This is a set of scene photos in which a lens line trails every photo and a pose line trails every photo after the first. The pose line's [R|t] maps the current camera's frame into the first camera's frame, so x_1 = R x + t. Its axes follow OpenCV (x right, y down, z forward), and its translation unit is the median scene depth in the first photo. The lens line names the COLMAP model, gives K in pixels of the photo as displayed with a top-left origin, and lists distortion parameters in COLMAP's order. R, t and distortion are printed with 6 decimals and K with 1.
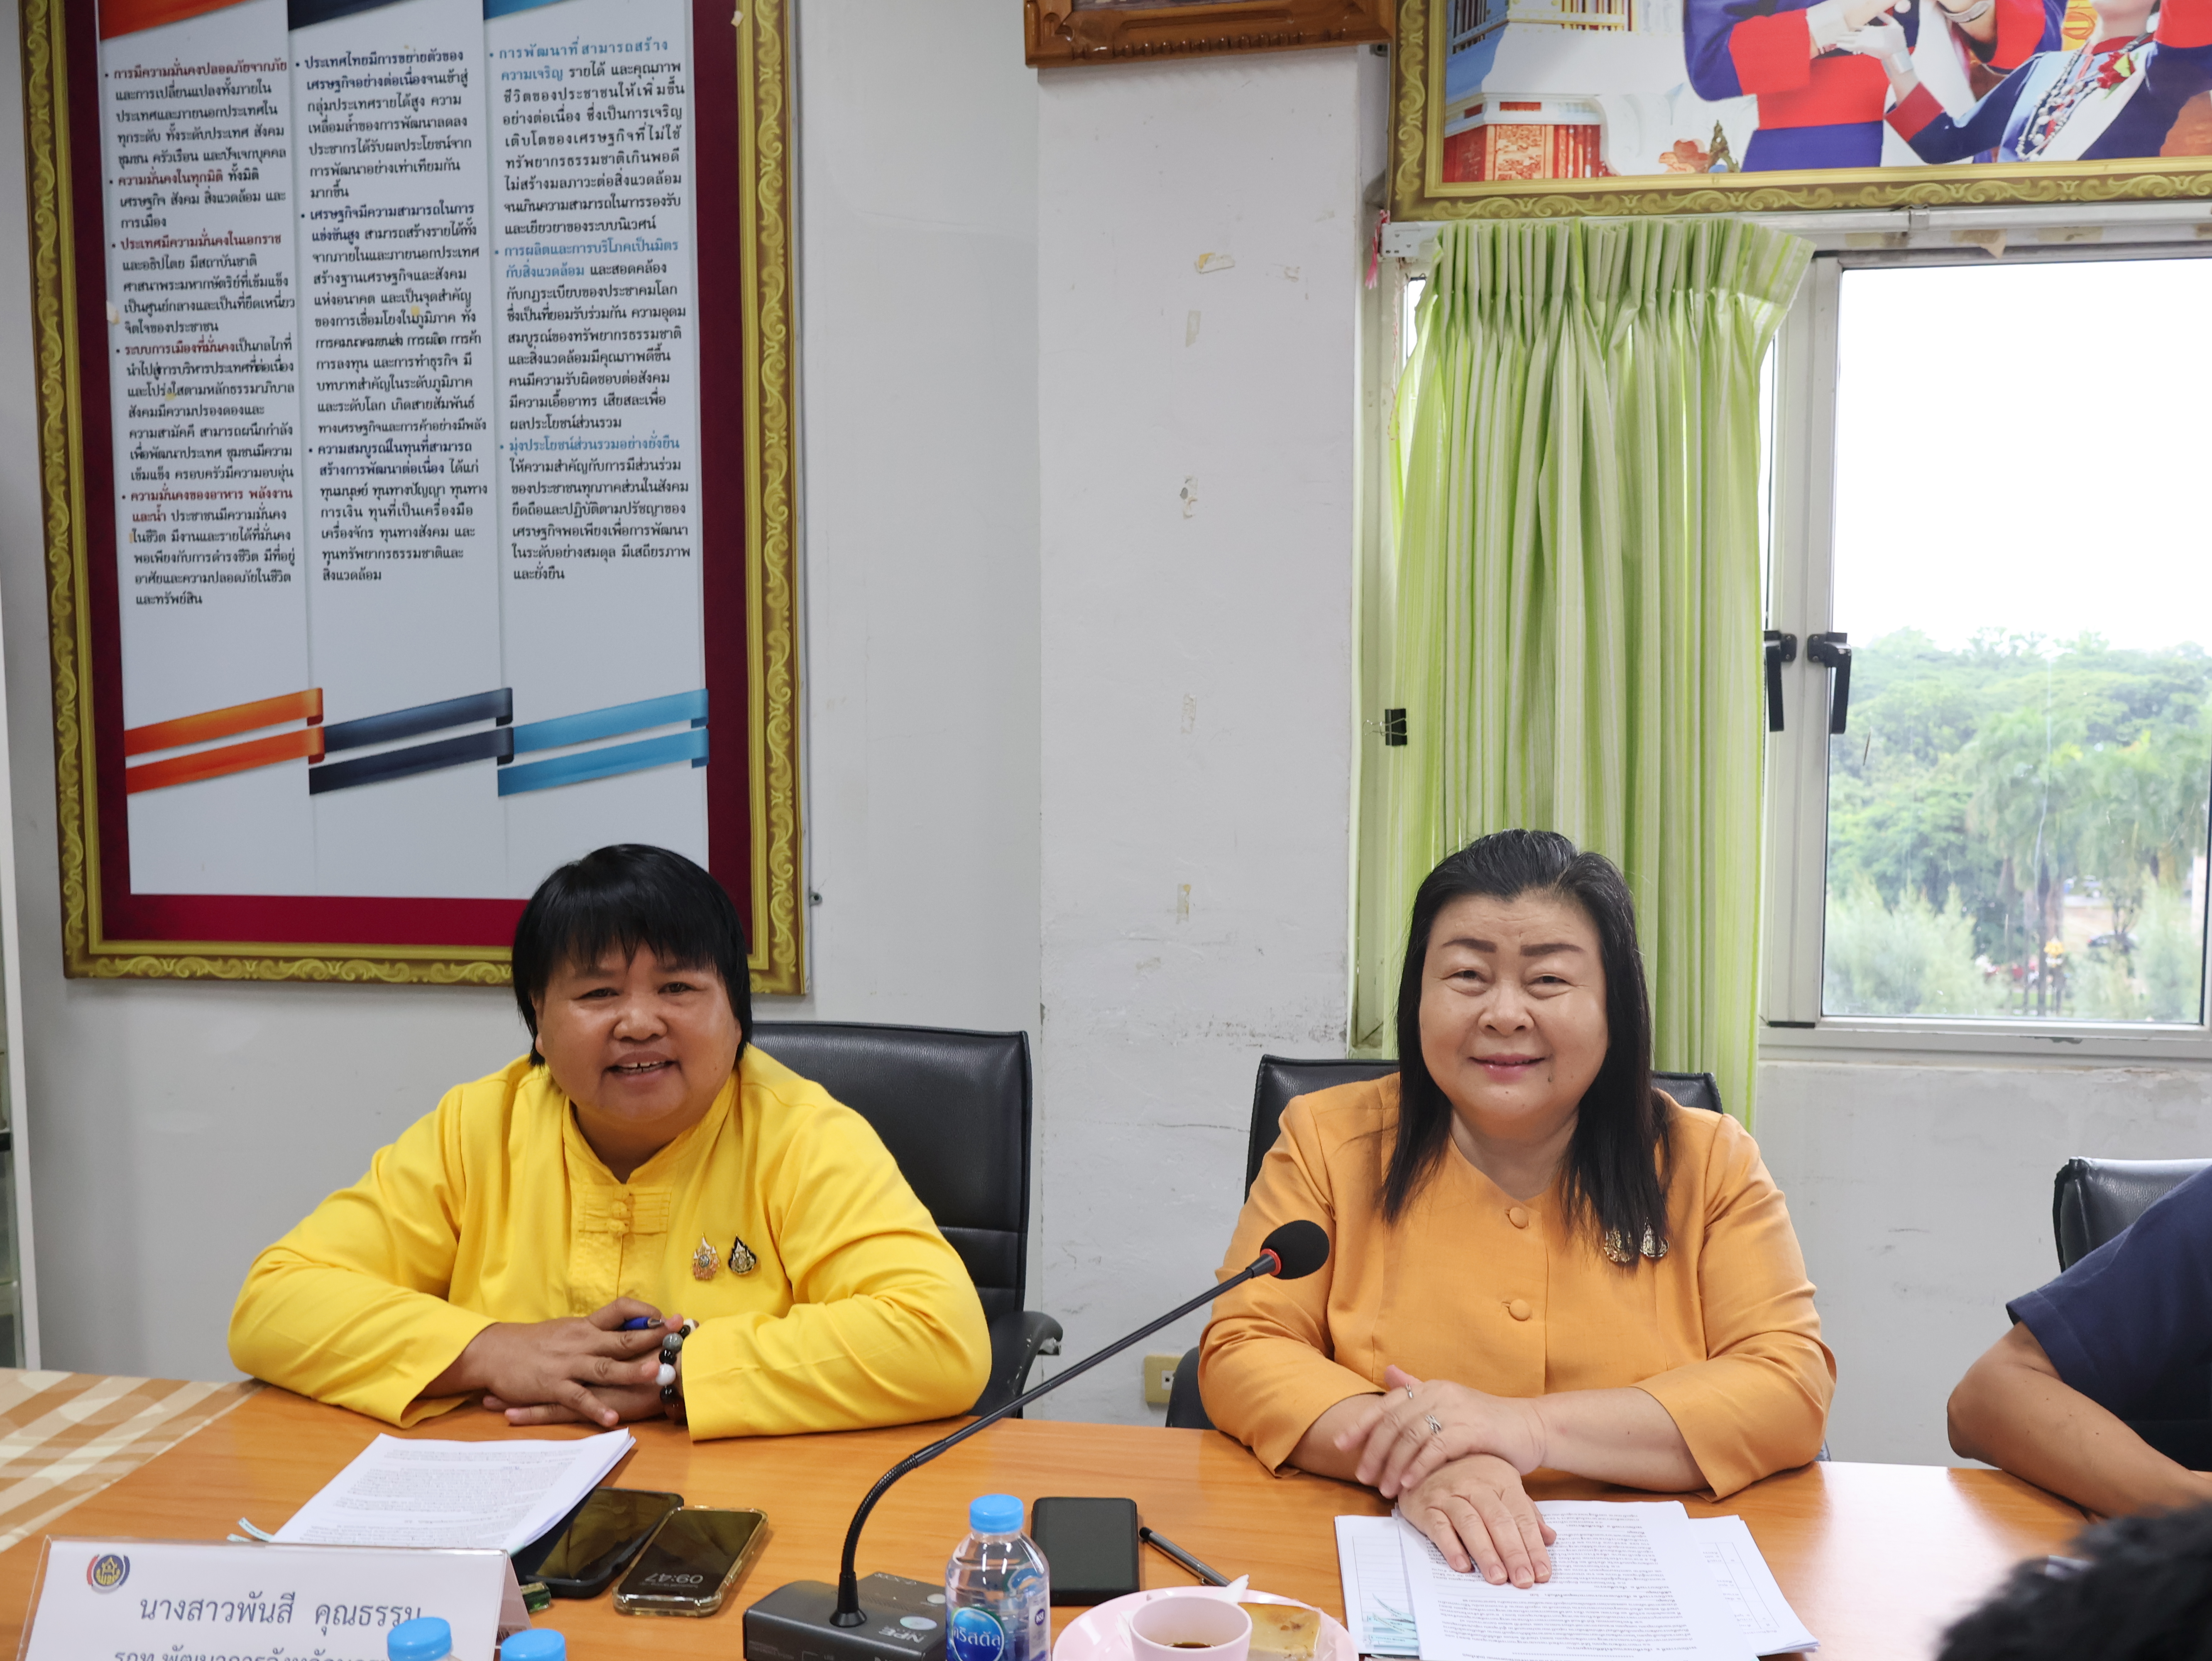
lens RADIAL K [[2070.0, 0, 1106.2], [0, 2070.0, 851.4], [0, 0, 1]] dist [-0.003751, 0.000000]
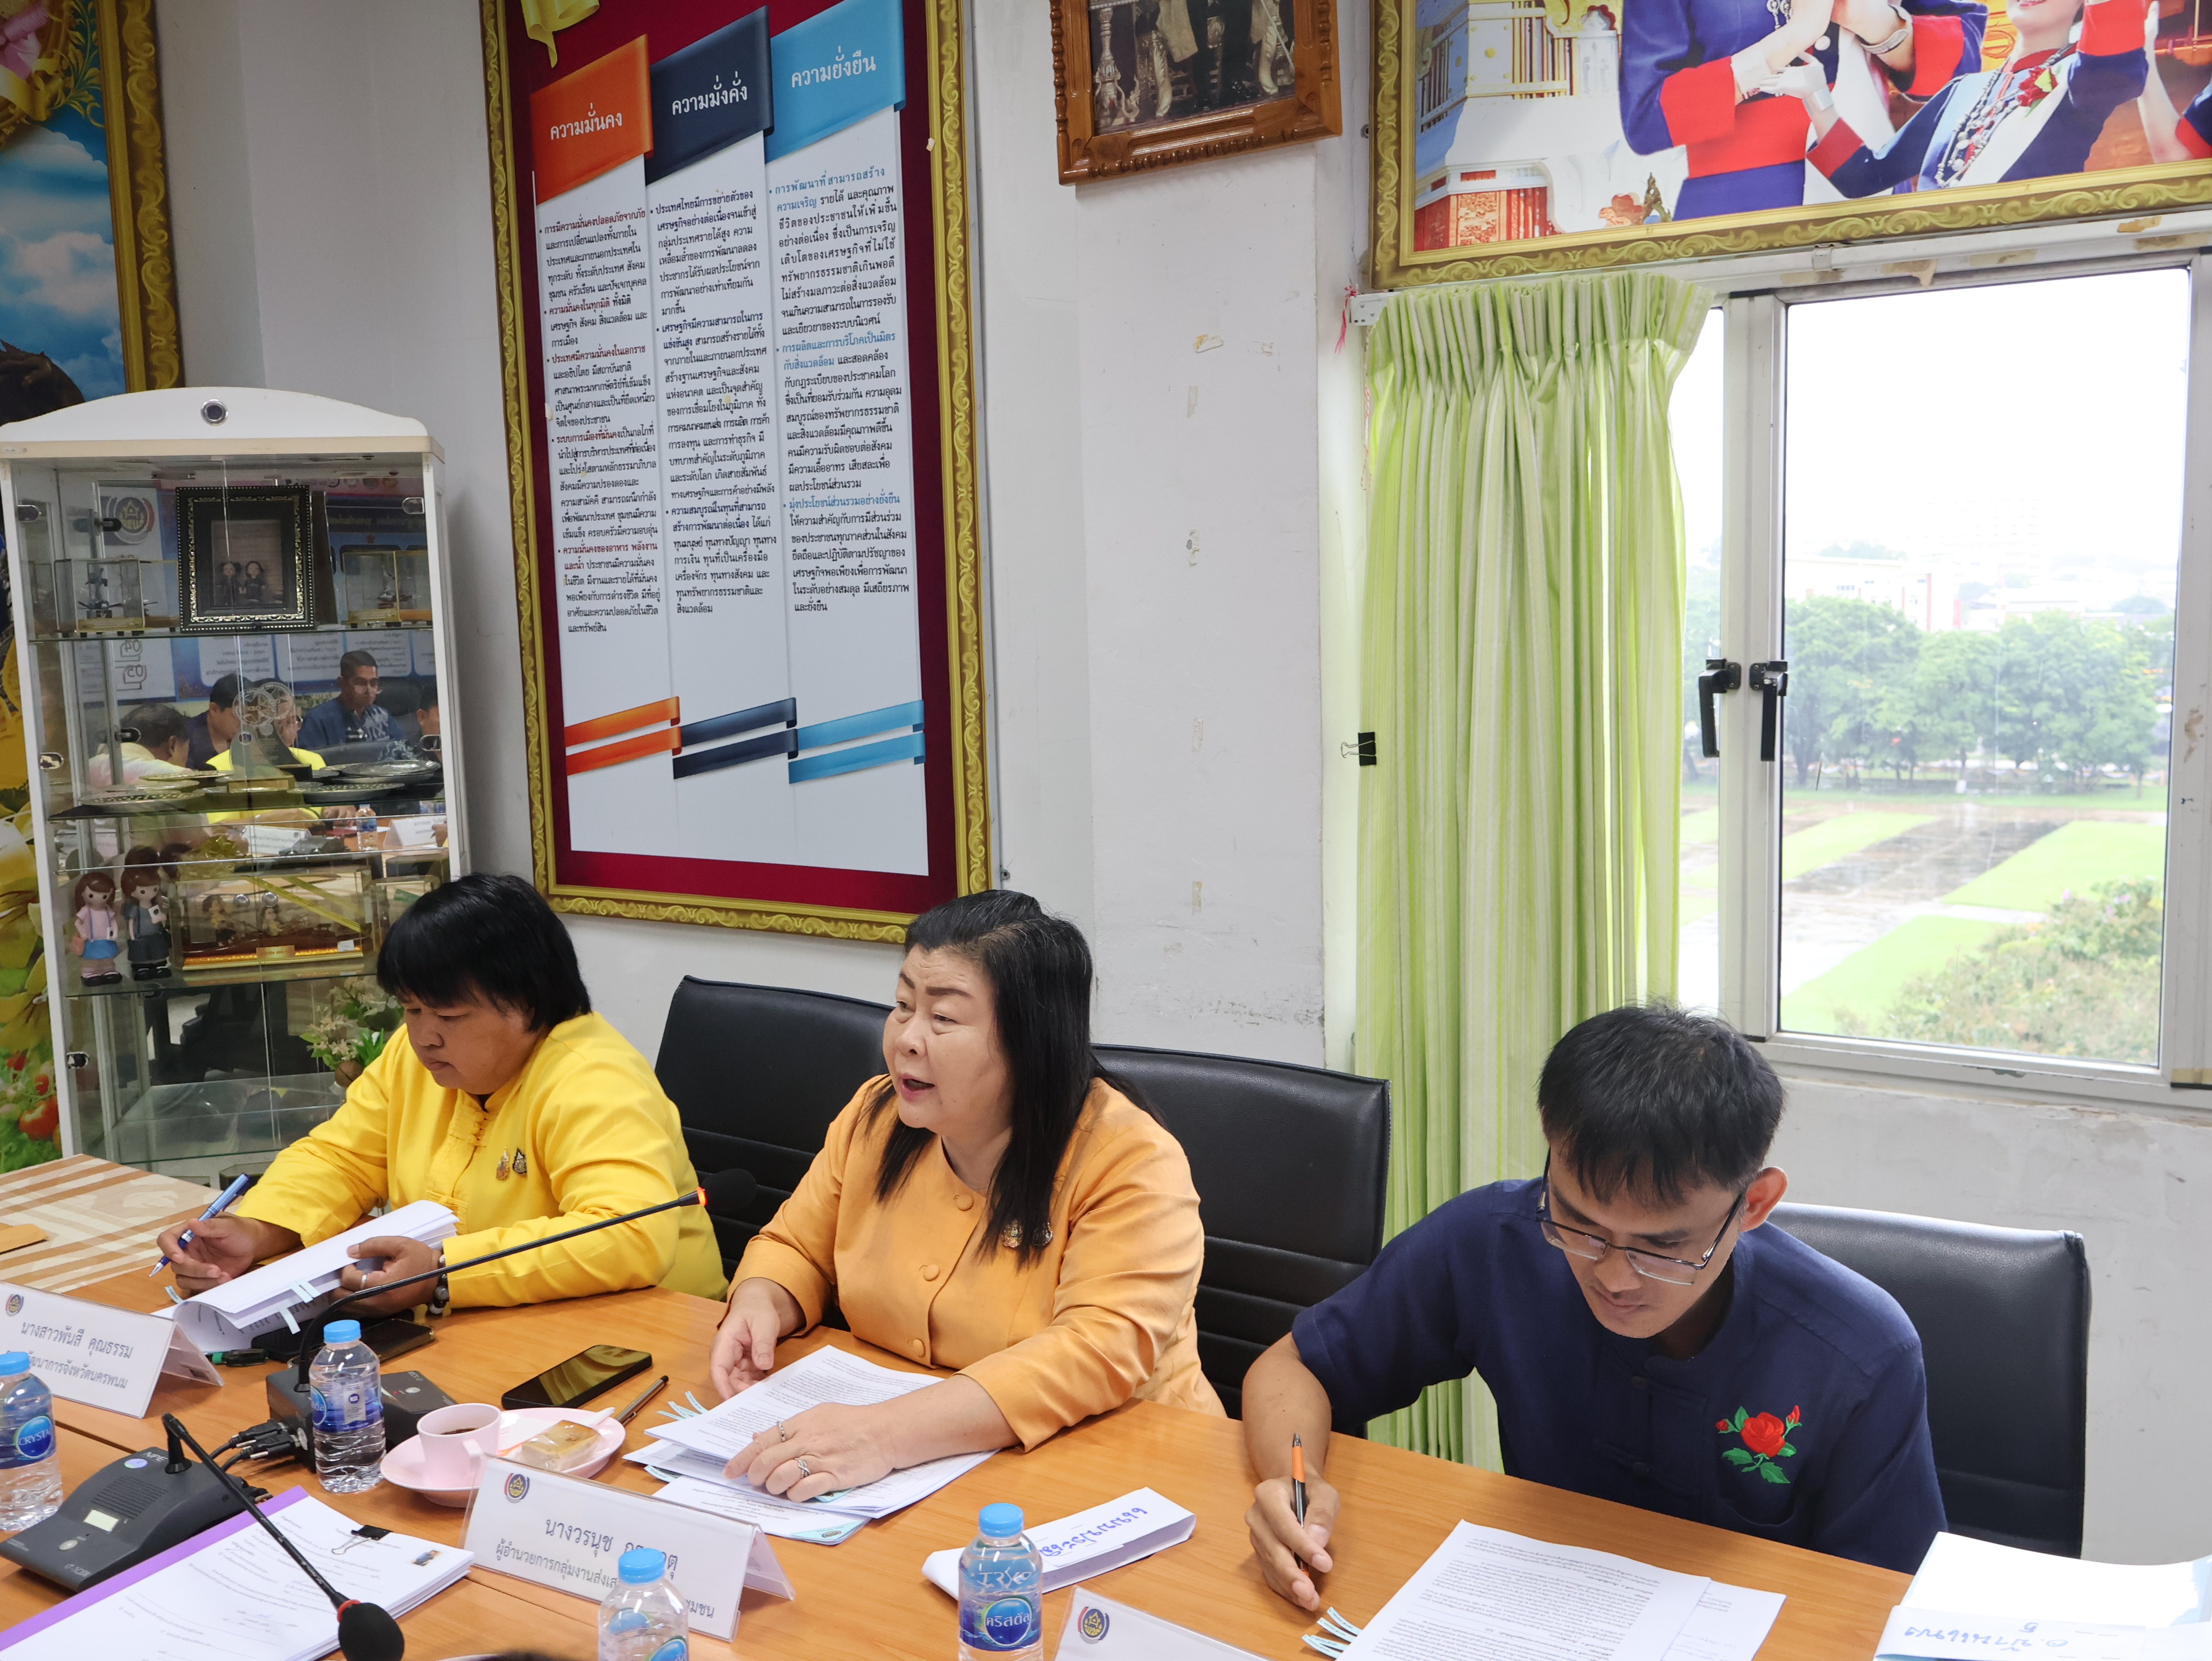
lens RADIAL K [[2070.0, 0, 1116.4], [0, 2070.0, 846.1], [0, 0, 1]] dist [-0.003751, 0.000000]
pose [[0.909301, 0.029330, -0.415104, 0.423989], [-0.010219, 0.998786, 0.048186, -0.053051], [0.416013, -0.039573, 0.908497, -0.063401]]
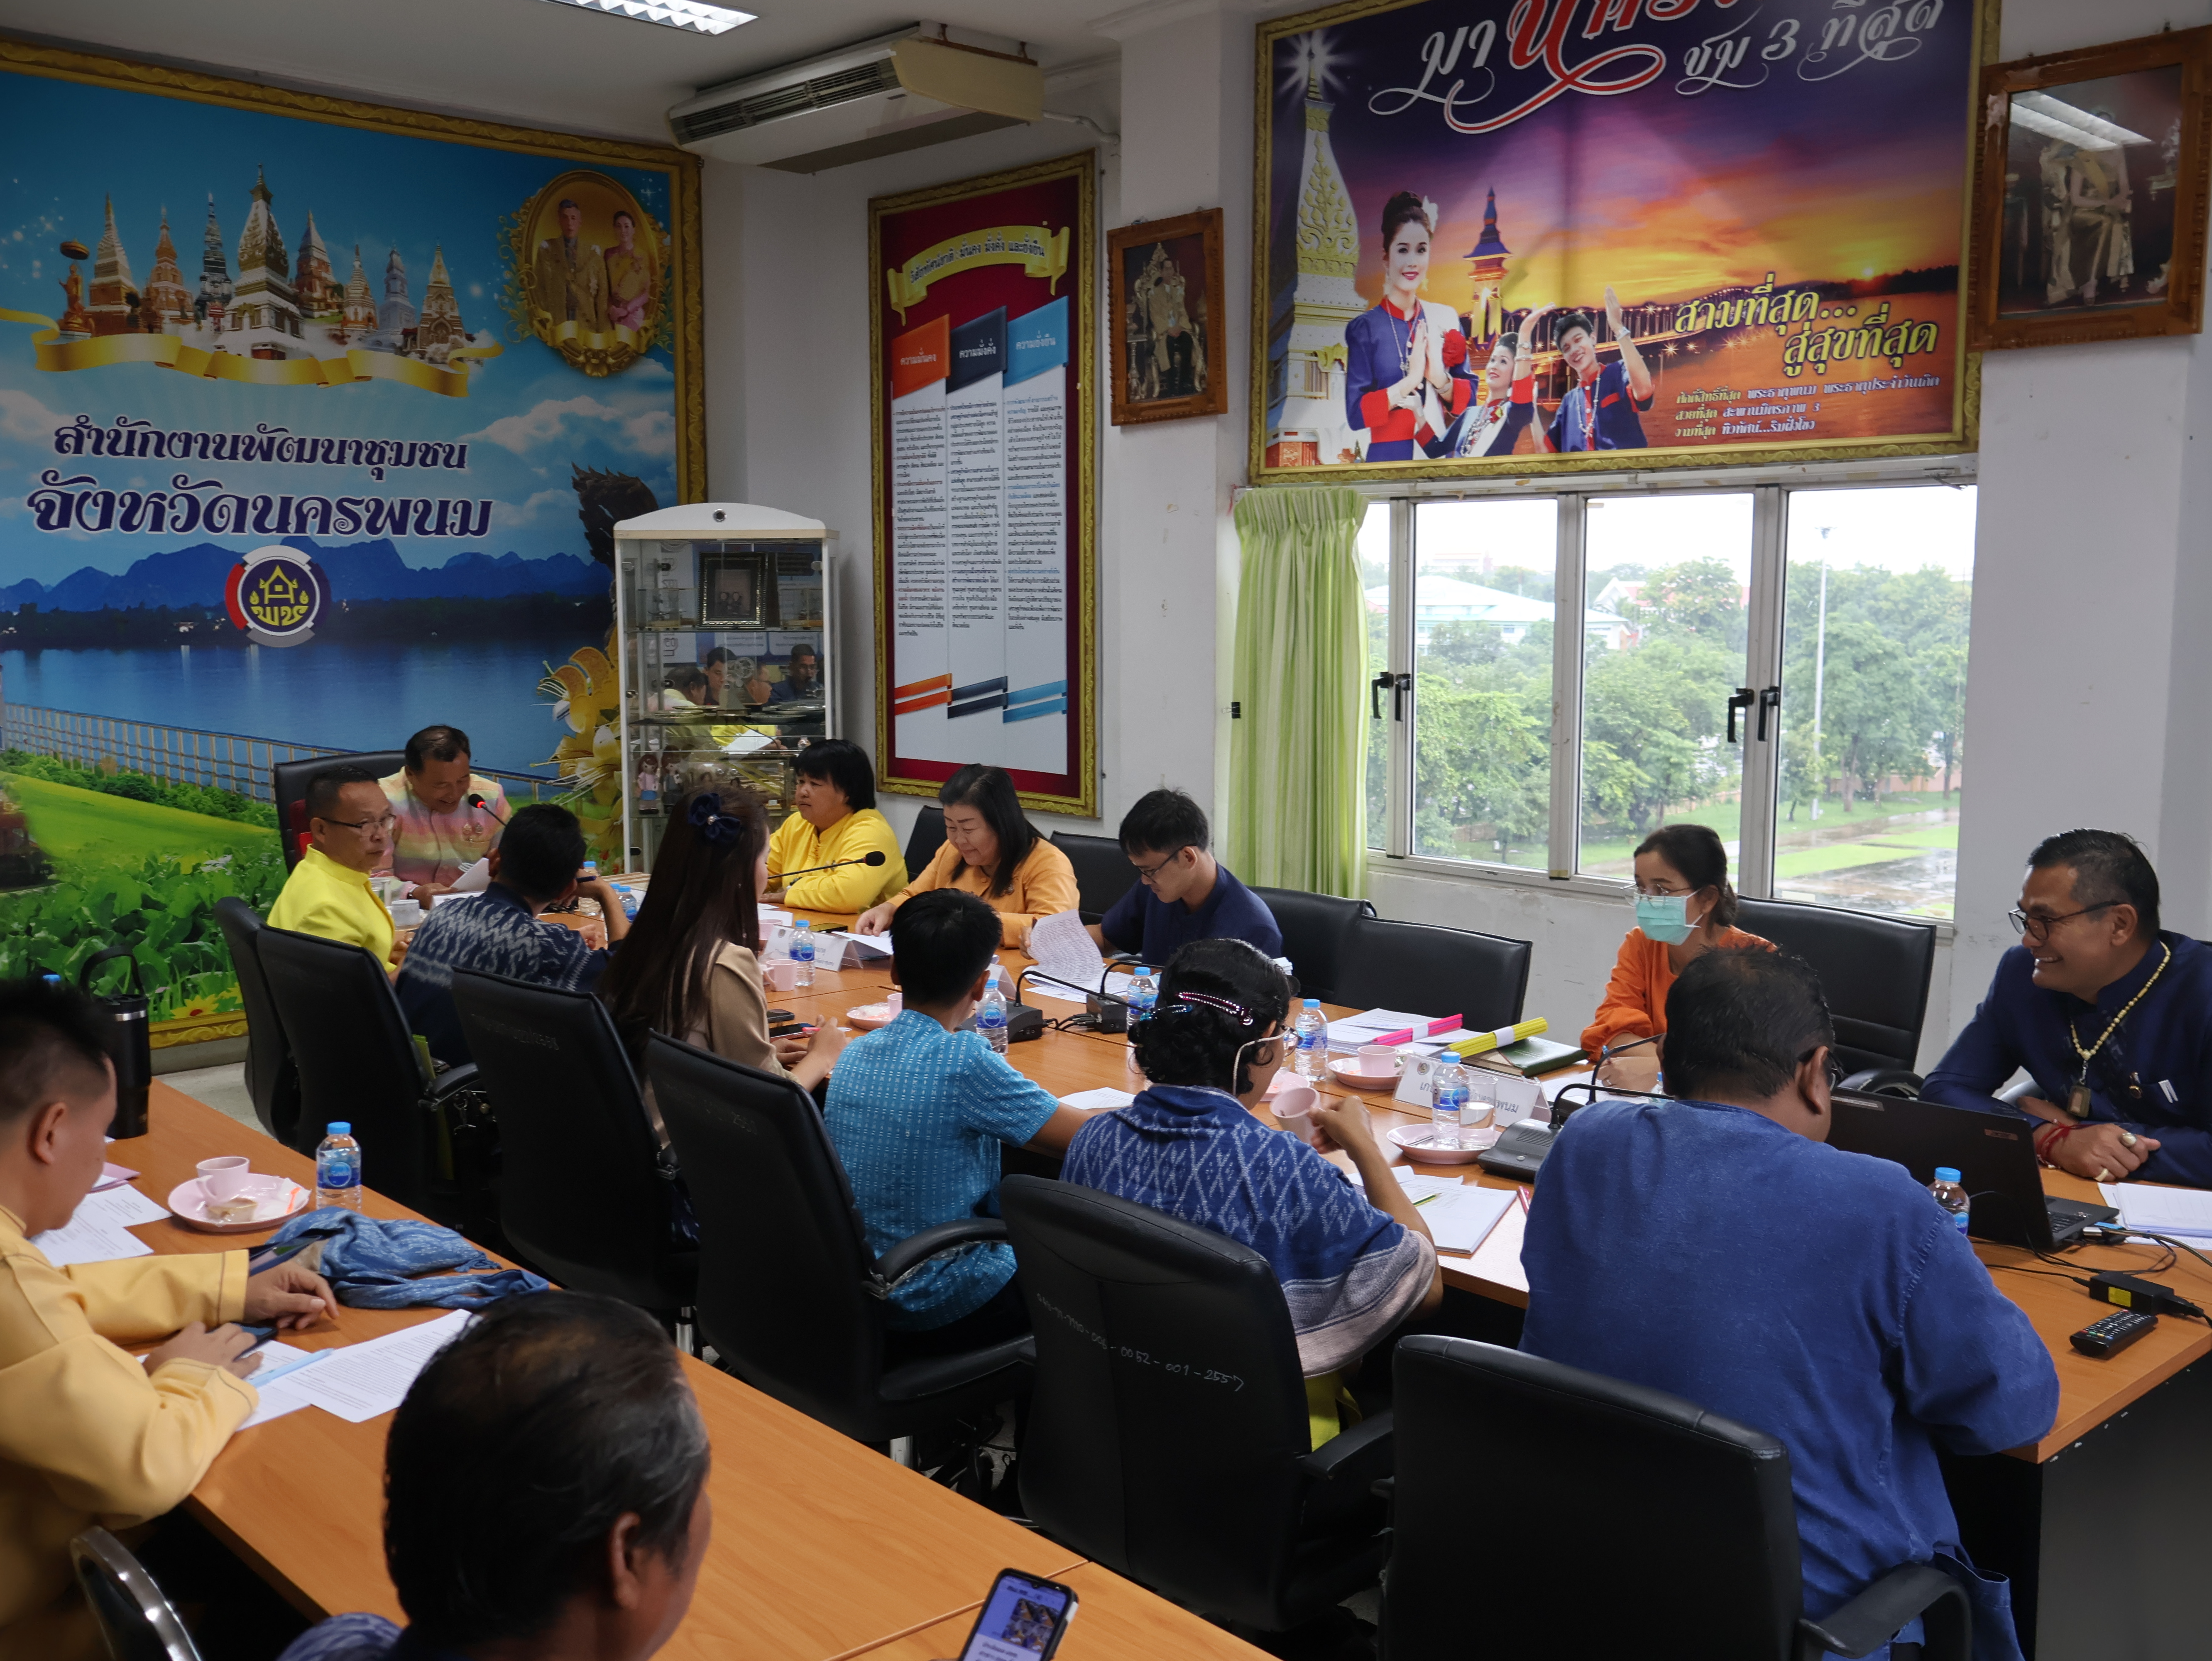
lens RADIAL K [[2070.0, 0, 1124.5], [0, 2070.0, 826.1], [0, 0, 1]] dist [-0.003751, 0.000000]
pose [[0.793569, 0.071861, -0.604222, 1.249668], [-0.051922, 0.997377, 0.050426, -0.036436], [0.606261, -0.008644, 0.795219, -0.770584]]
